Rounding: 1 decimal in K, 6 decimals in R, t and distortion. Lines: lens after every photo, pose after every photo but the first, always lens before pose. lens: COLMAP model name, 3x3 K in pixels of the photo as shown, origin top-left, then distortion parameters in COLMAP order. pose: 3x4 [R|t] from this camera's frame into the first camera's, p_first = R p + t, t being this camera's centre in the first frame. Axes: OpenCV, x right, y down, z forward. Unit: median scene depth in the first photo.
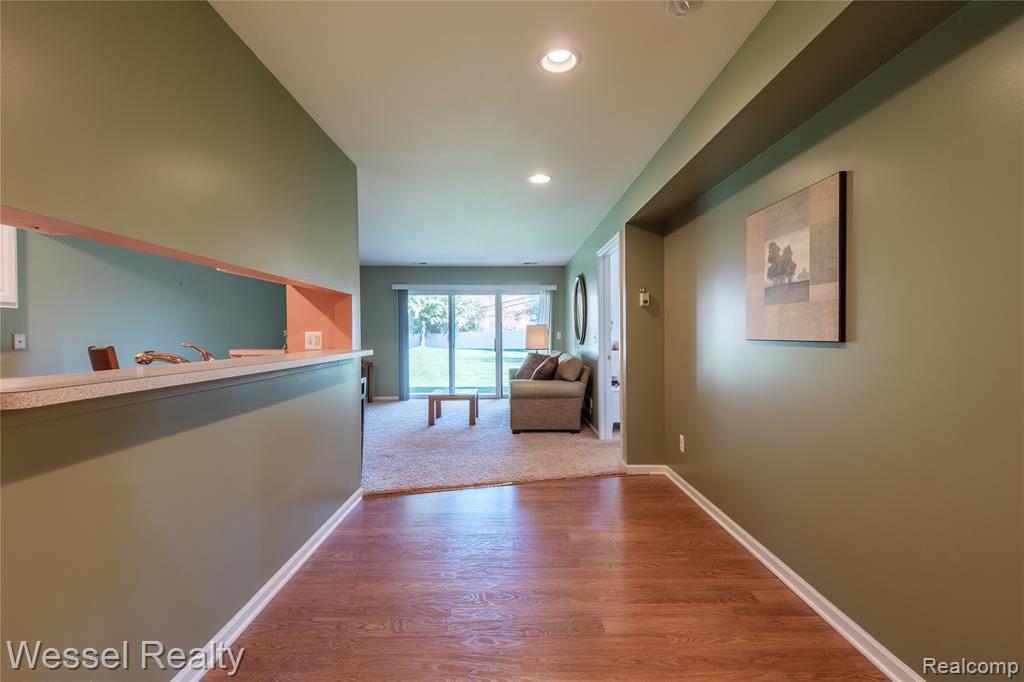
lens RADIAL K [[438.1, 0, 515.8], [0, 438.1, 335.6], [0, 0, 1]] dist [0.001146, 0.000063]
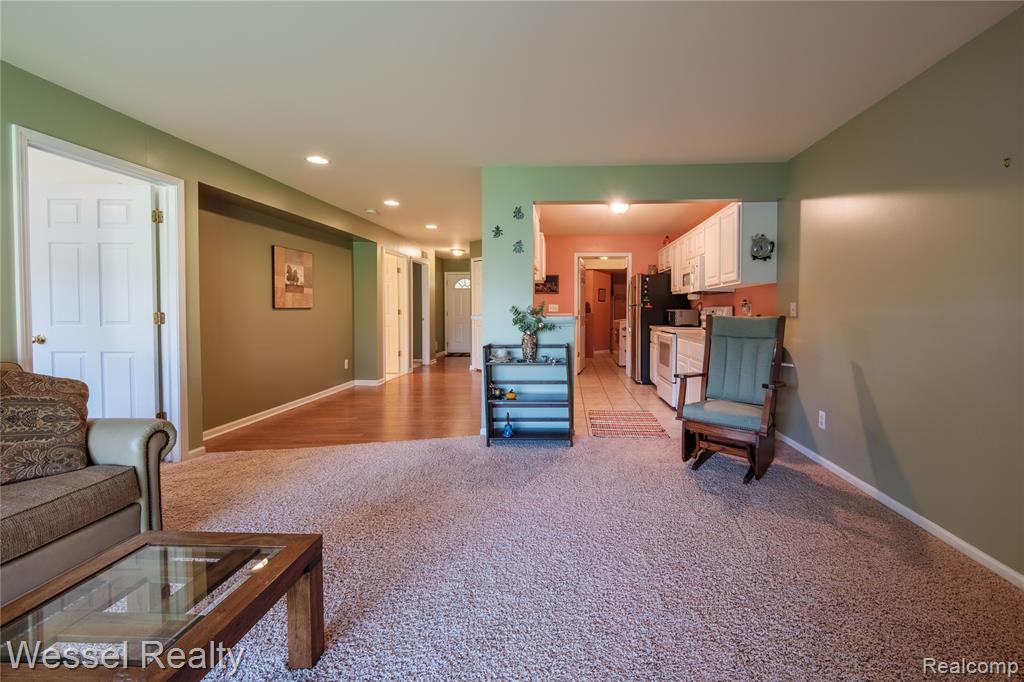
lens RADIAL K [[419.0, 0, 556.8], [0, 419.0, 318.5], [0, 0, 1]] dist [-0.000400, -0.000349]
pose [[-0.999336, 0.001702, 0.036407, -0.898195], [0.002777, 0.999561, 0.029501, 0.005705], [-0.036340, 0.029583, -0.998902, 3.160247]]
